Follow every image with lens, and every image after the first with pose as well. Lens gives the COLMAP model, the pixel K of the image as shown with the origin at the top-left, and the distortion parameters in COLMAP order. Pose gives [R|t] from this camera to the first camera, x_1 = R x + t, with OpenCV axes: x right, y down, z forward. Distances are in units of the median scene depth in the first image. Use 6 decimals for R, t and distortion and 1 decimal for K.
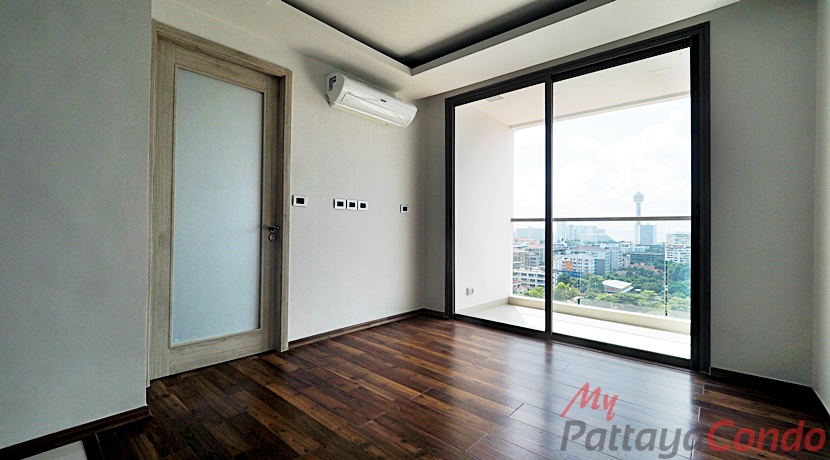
lens RADIAL K [[350.2, 0, 421.0], [0, 350.2, 230.6], [0, 0, 1]] dist [-0.014840, 0.000531]
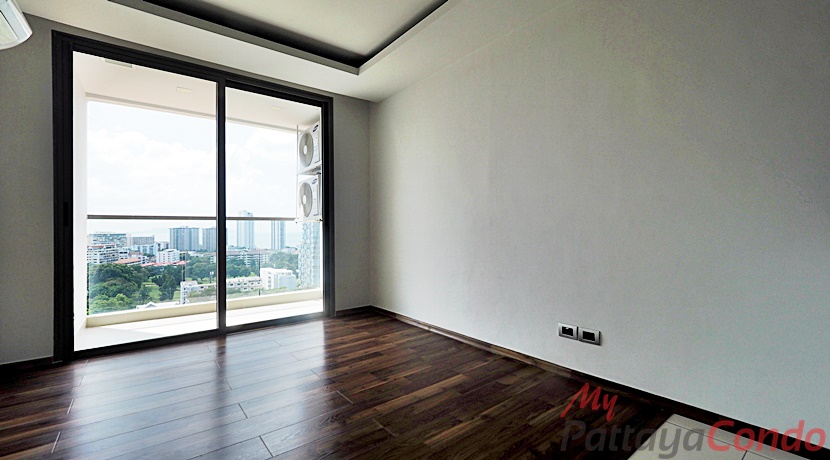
lens RADIAL K [[350.2, 0, 417.1], [0, 350.2, 229.6], [0, 0, 1]] dist [-0.014840, 0.000531]
pose [[0.164360, -0.012150, 0.986326, -0.726802], [0.011104, 0.999884, 0.010466, -0.003858], [-0.986338, 0.009232, 0.164475, 0.355756]]
